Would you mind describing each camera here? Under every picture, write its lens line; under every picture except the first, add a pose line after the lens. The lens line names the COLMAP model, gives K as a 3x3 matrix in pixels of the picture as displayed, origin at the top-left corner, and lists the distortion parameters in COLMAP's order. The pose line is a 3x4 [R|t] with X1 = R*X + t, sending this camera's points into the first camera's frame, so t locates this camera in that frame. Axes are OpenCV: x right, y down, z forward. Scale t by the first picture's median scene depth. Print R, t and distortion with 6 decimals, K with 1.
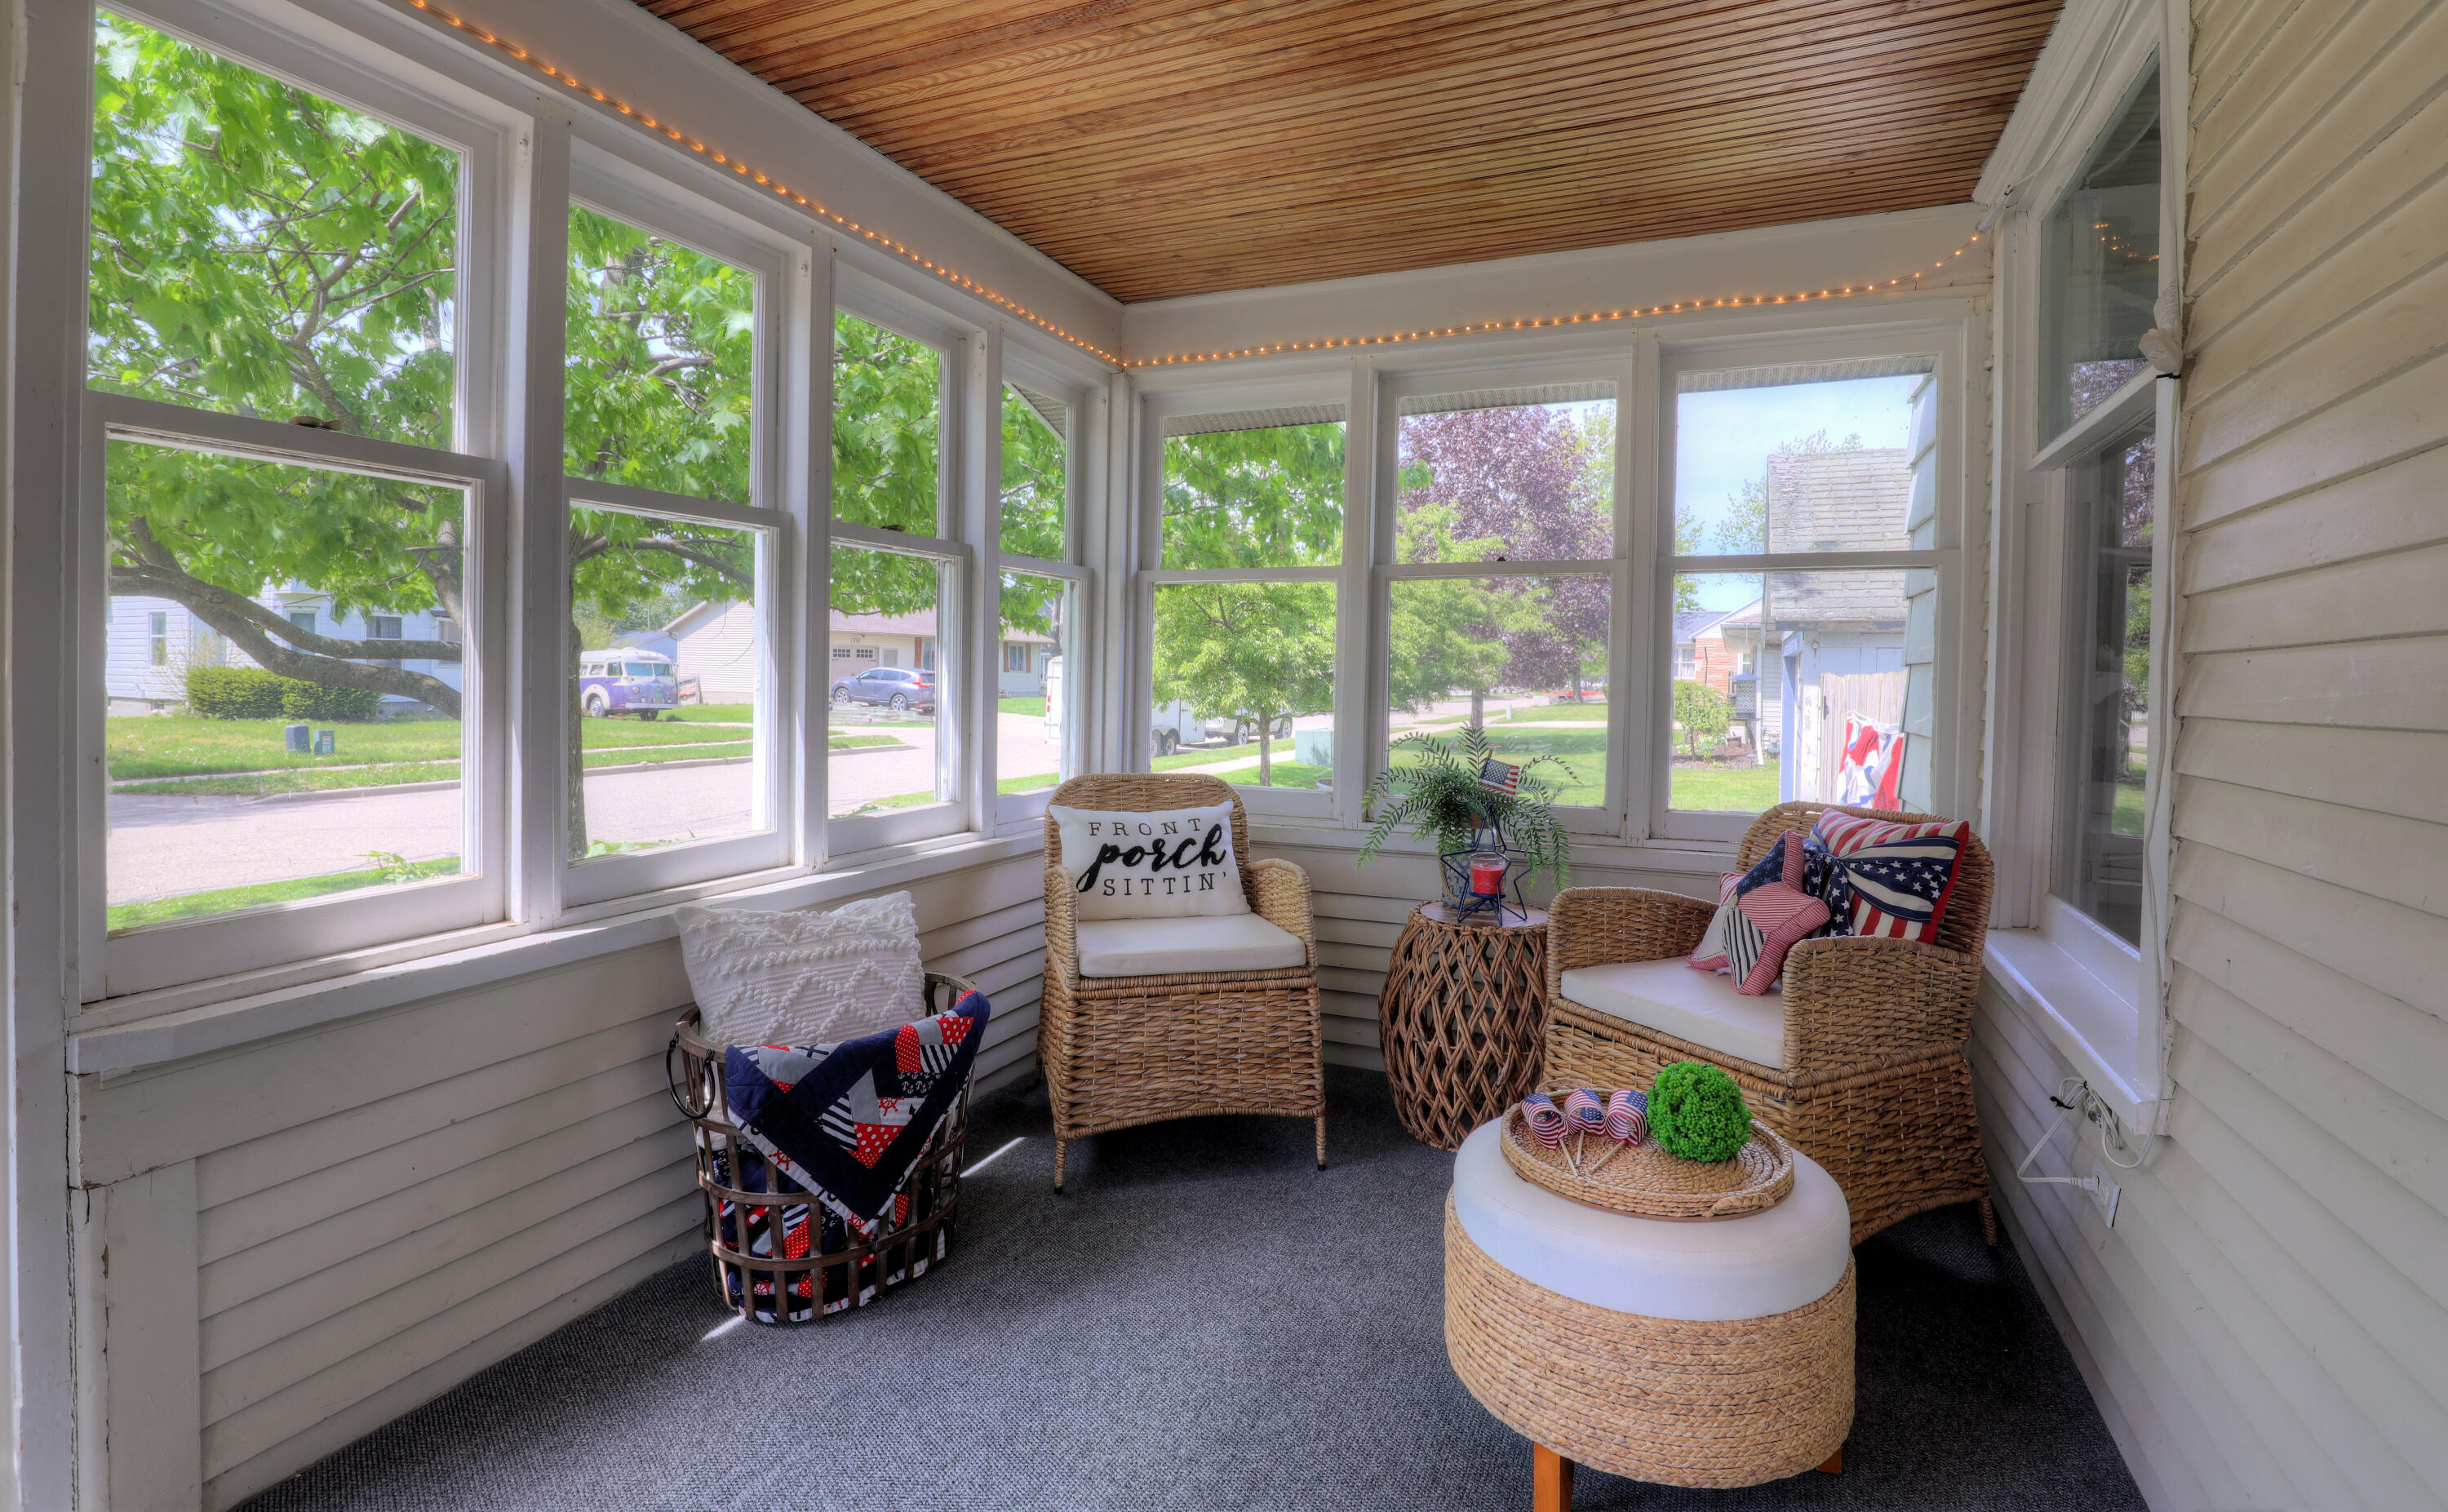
lens RADIAL K [[1115.1, 0, 1226.3], [0, 1115.1, 689.0], [0, 0, 1]] dist [-0.035867, -0.000006]
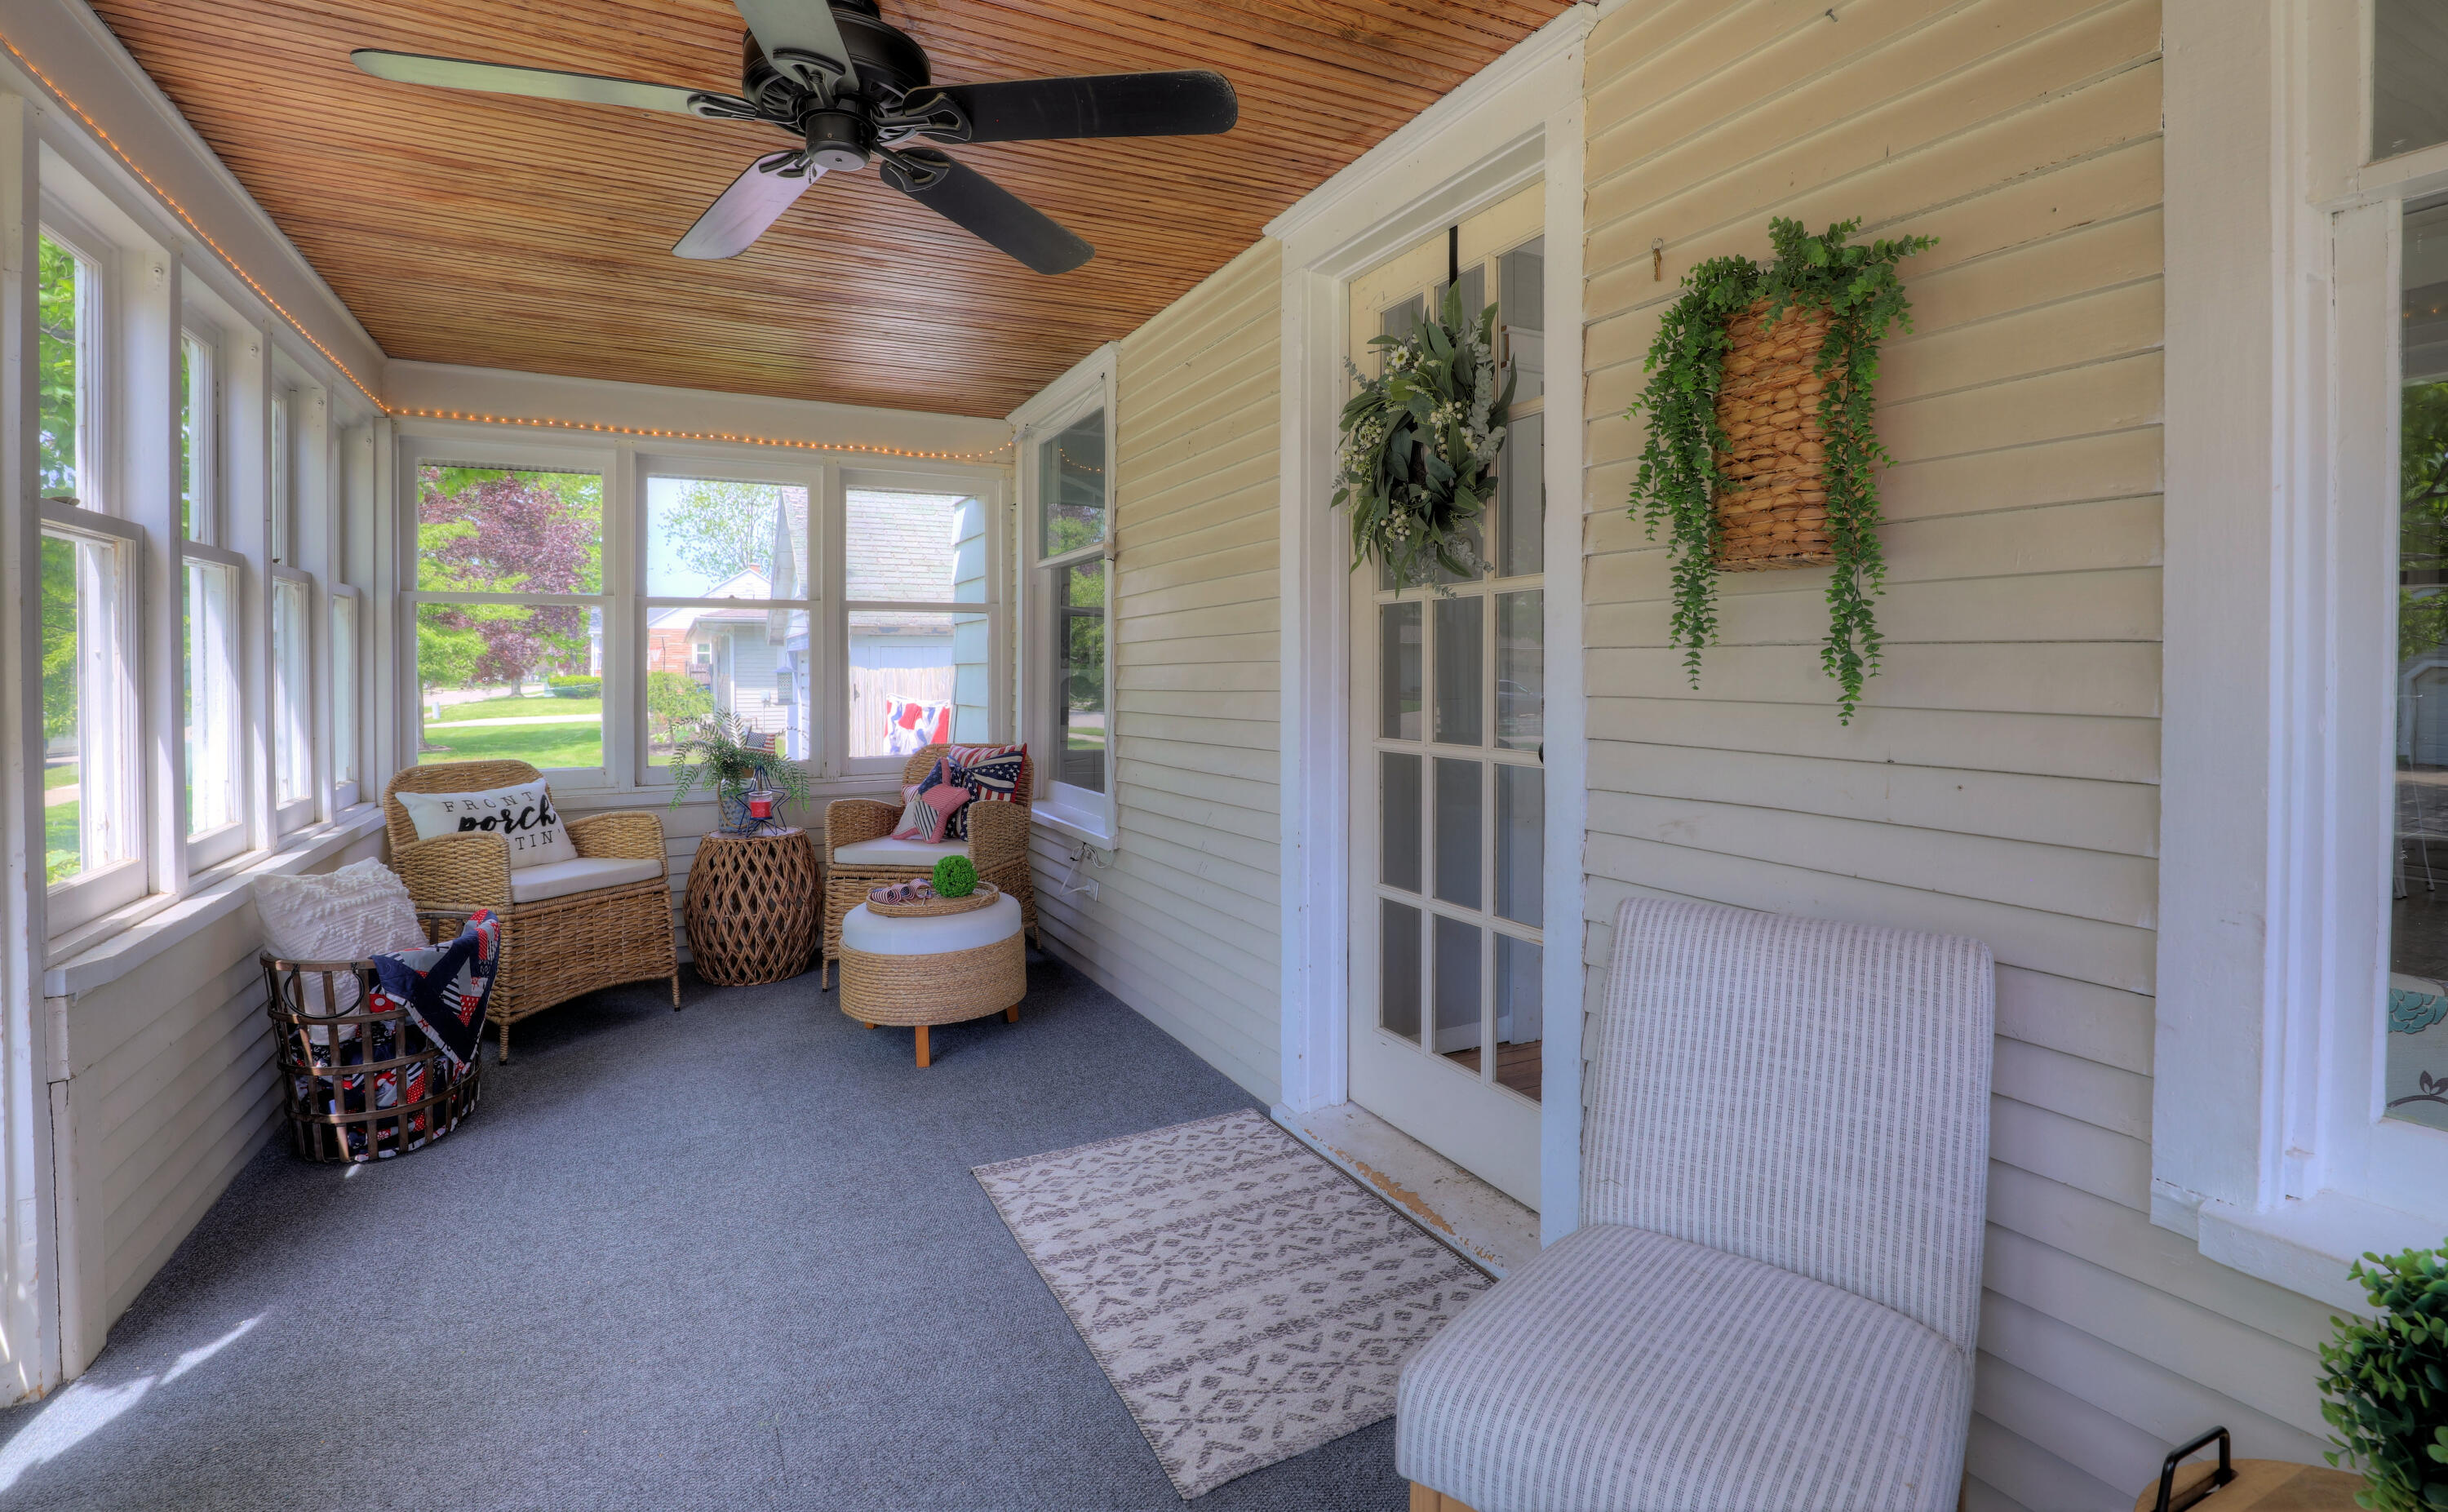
lens RADIAL K [[1138.1, 0, 1227.9], [0, 1138.1, 689.4], [0, 0, 1]] dist [-0.023256, -0.000170]
pose [[0.625874, -0.030510, 0.779328, -0.630116], [0.021634, 0.999529, 0.021756, -0.016736], [-0.779624, 0.003243, 0.626239, -0.539502]]
